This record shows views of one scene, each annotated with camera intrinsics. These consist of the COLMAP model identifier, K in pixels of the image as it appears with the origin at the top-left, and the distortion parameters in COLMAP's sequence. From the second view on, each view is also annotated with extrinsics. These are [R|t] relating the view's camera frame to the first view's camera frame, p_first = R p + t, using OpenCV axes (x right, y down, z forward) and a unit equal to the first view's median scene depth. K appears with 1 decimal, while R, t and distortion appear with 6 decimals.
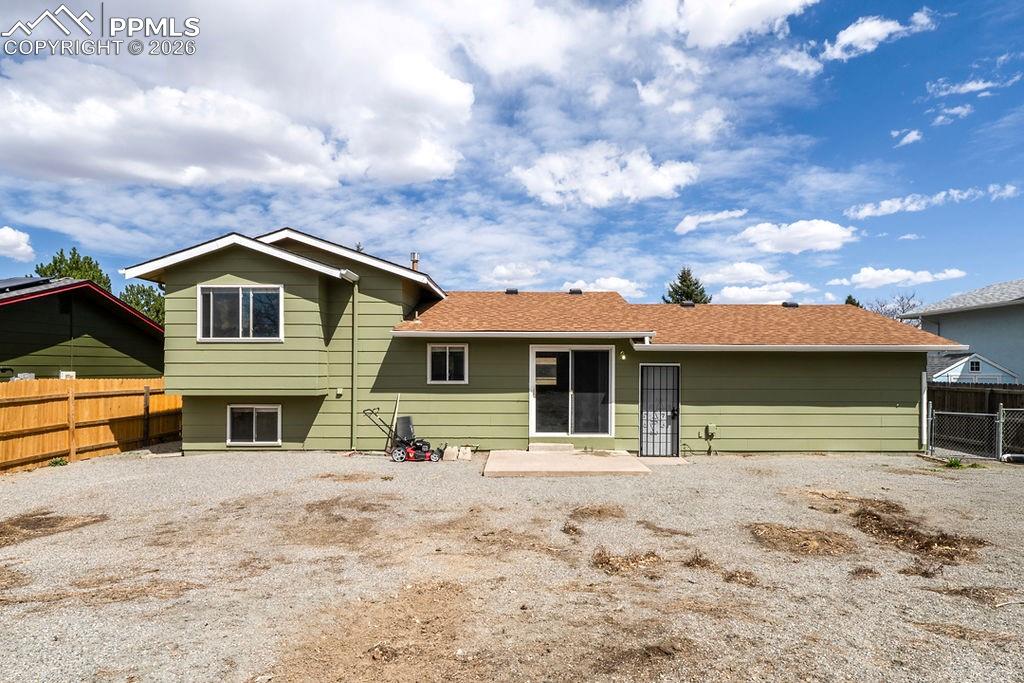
lens RADIAL K [[550.2, 0, 515.3], [0, 550.2, 366.4], [0, 0, 1]] dist [-0.003773, -0.000366]
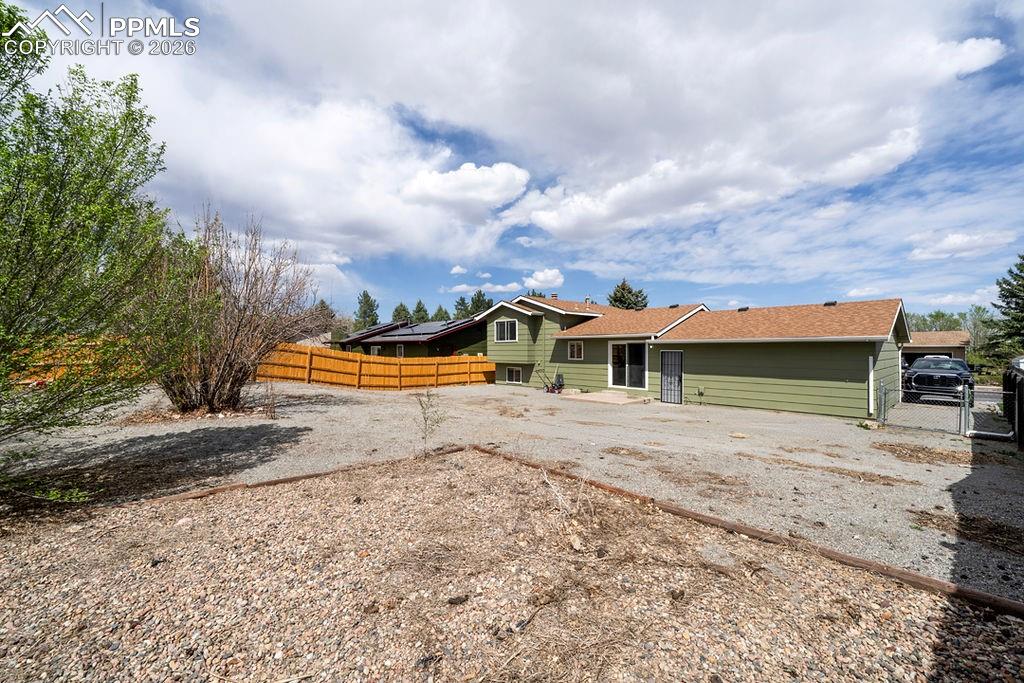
lens RADIAL K [[412.9, 0, 512.0], [0, 412.9, 341.5], [0, 0, 1]] dist [0.000688, 0.000017]
pose [[0.674011, -0.016862, -0.738529, 0.899231], [0.003792, 0.999805, -0.019367, -0.009354], [0.738712, 0.010253, 0.673943, -0.267531]]
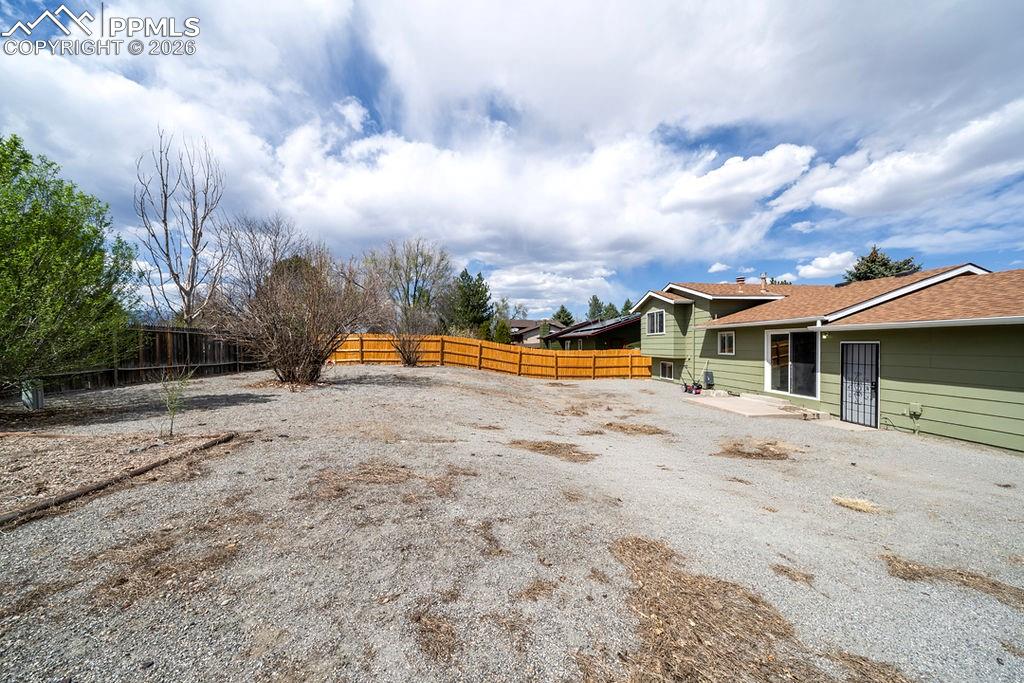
lens RADIAL K [[350.3, 0, 512.0], [0, 350.3, 341.5], [0, 0, 1]] dist [-0.001149, -0.000065]
pose [[0.084069, -0.012931, -0.996376, 0.919757], [0.001832, 0.999916, -0.012822, 0.002928], [0.996458, -0.000748, 0.084086, 0.235159]]
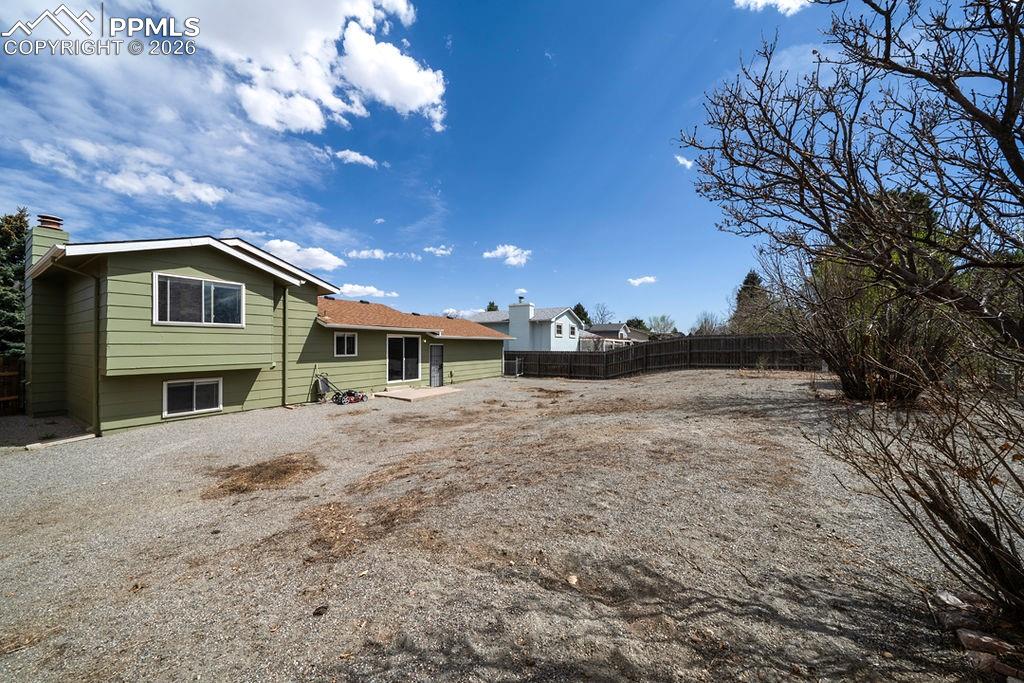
lens RADIAL K [[350.3, 0, 512.0], [0, 350.3, 341.5], [0, 0, 1]] dist [-0.001149, -0.000065]
pose [[0.525746, 0.005873, 0.850621, -0.753151], [-0.004067, 0.999982, -0.004391, -0.010247], [-0.850632, -0.001152, 0.525760, 0.026768]]
